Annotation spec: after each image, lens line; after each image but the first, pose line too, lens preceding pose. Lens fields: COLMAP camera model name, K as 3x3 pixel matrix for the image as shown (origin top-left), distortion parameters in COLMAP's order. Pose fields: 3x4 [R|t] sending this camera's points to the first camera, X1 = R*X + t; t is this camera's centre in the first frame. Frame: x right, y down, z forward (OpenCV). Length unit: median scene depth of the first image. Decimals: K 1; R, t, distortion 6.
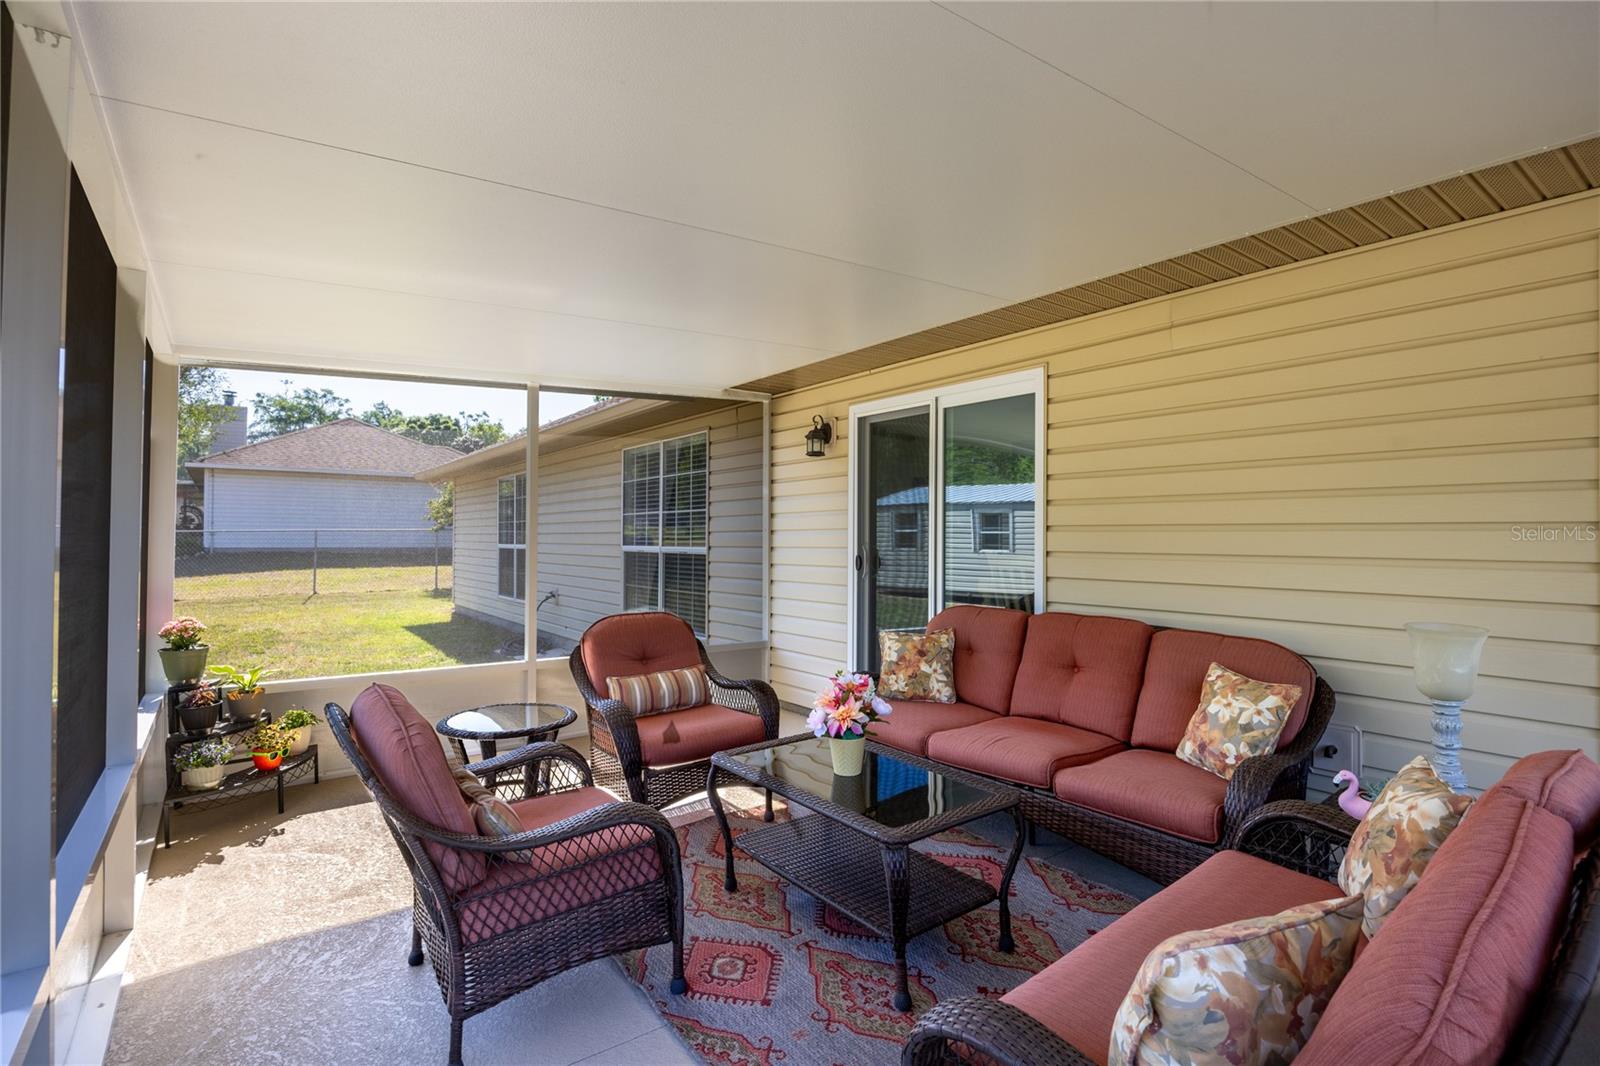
lens RADIAL K [[772.6, 0, 801.3], [0, 772.6, 530.9], [0, 0, 1]] dist [0.001150, 0.000043]
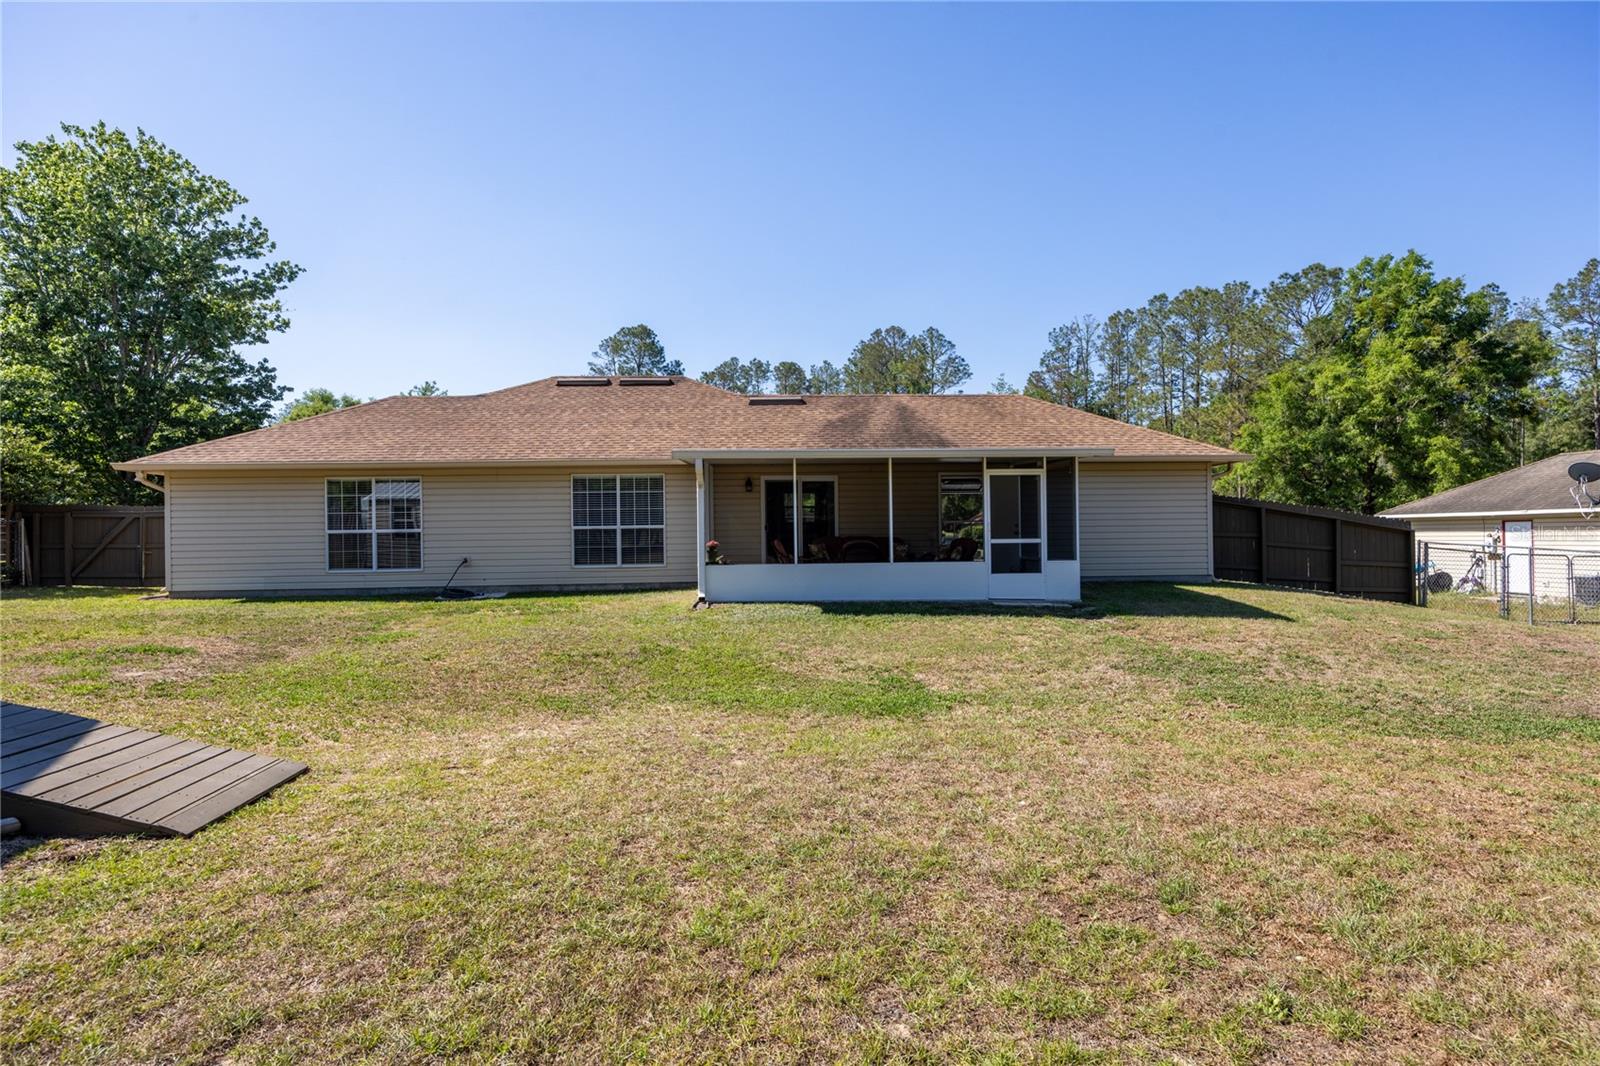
lens RADIAL K [[924.2, 0, 798.5], [0, 924.2, 533.2], [0, 0, 1]] dist [0.000113, -0.000042]
pose [[0.540209, -0.012188, 0.841442, -2.180821], [0.007477, 0.999925, 0.009683, 0.021983], [-0.841497, 0.001061, 0.540260, -0.804665]]
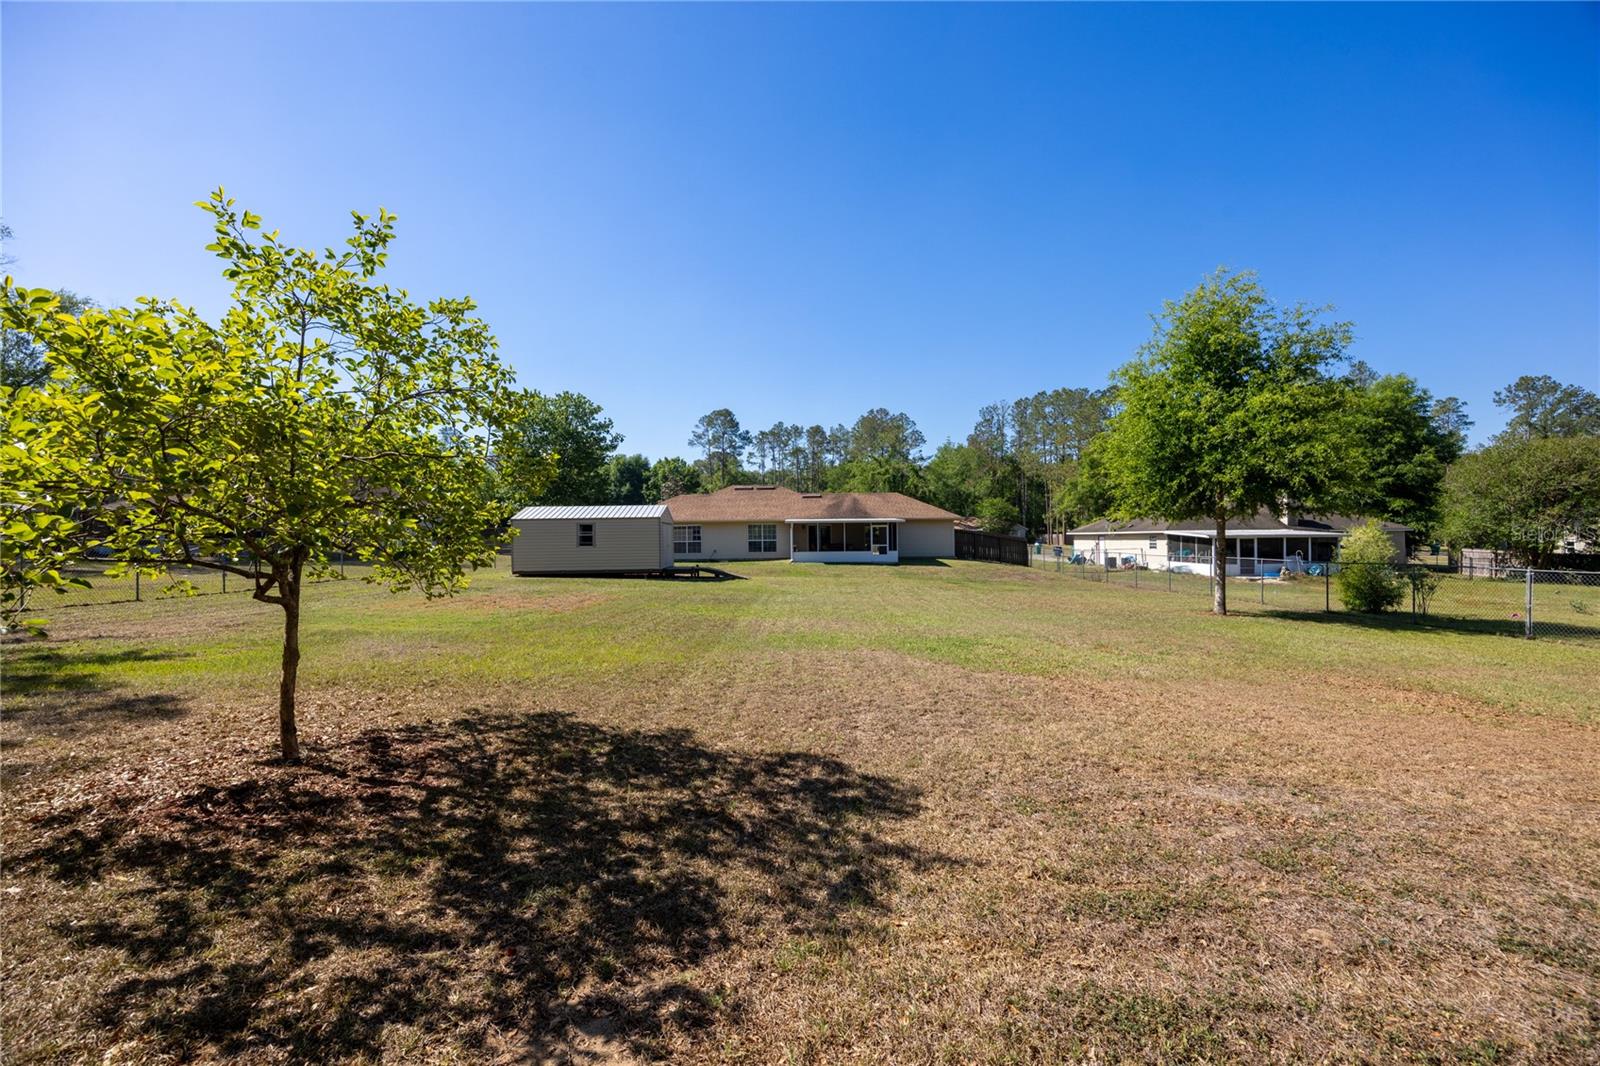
lens RADIAL K [[737.7, 0, 801.1], [0, 737.7, 533.6], [0, 0, 1]] dist [-0.000153, 0.000000]
pose [[0.565744, -0.012271, 0.824489, -5.822276], [0.007205, 0.999925, 0.009938, -0.107648], [-0.824549, 0.000318, 0.565790, -3.201031]]
